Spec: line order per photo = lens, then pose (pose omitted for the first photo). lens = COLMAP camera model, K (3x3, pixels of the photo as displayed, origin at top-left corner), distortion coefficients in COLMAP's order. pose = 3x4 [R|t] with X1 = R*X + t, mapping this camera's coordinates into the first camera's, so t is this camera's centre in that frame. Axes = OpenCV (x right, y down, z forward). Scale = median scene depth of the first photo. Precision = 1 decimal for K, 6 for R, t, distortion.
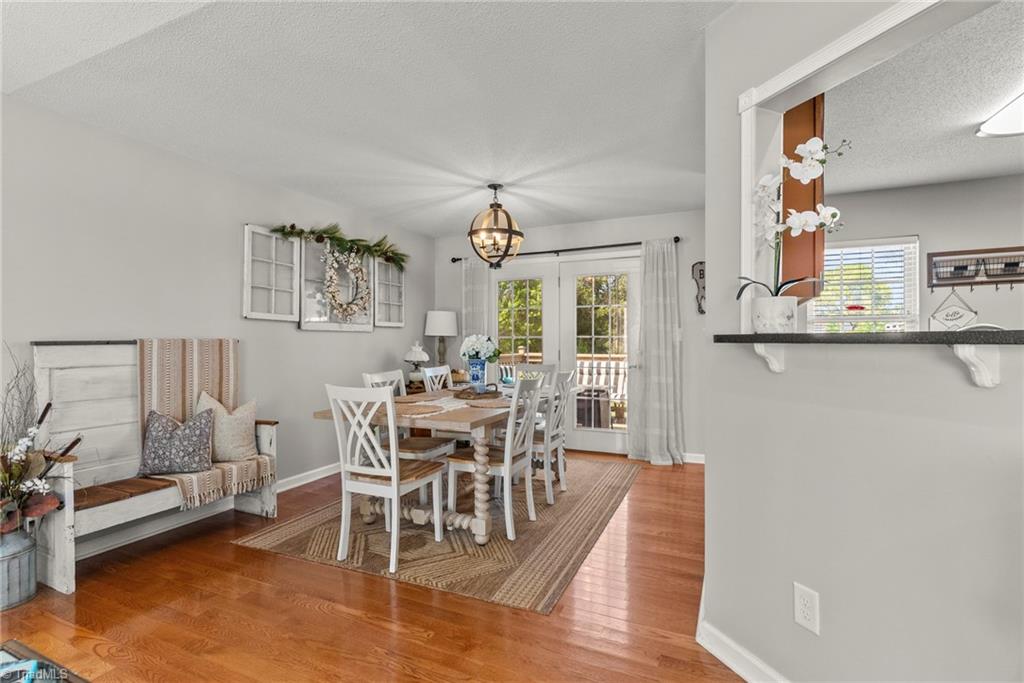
lens RADIAL K [[489.8, 0, 507.9], [0, 489.8, 342.4], [0, 0, 1]] dist [0.009366, -0.000383]
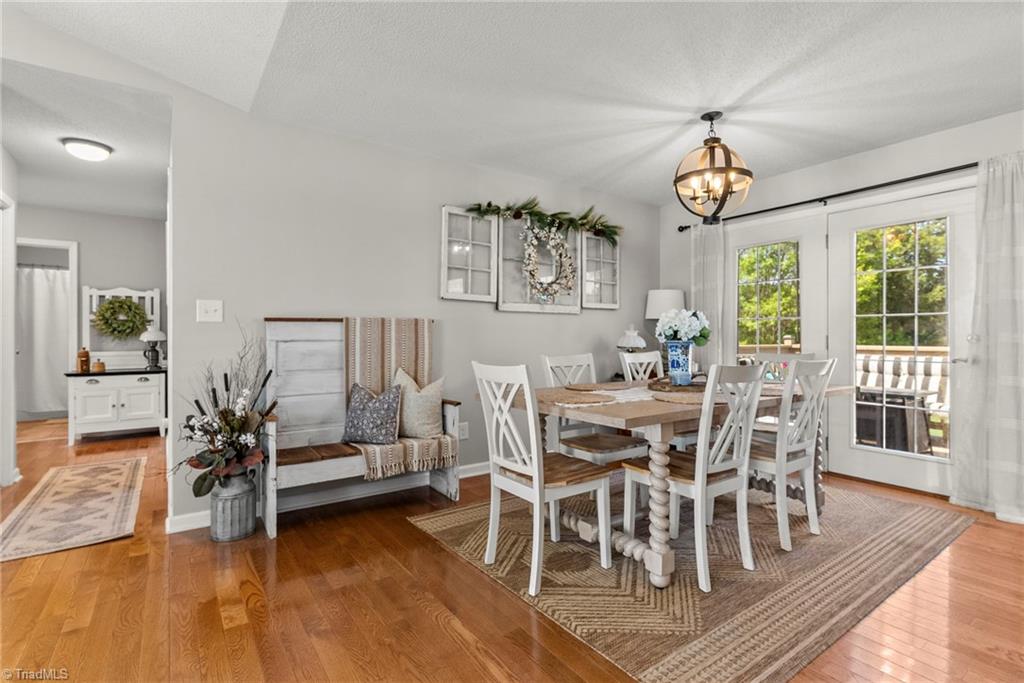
lens RADIAL K [[489.8, 0, 515.6], [0, 489.8, 337.0], [0, 0, 1]] dist [0.009366, -0.000383]
pose [[0.862797, 0.002386, -0.505546, 0.114464], [-0.004206, 0.999988, -0.002459, 0.033561], [0.505534, 0.004248, 0.862796, 0.216407]]
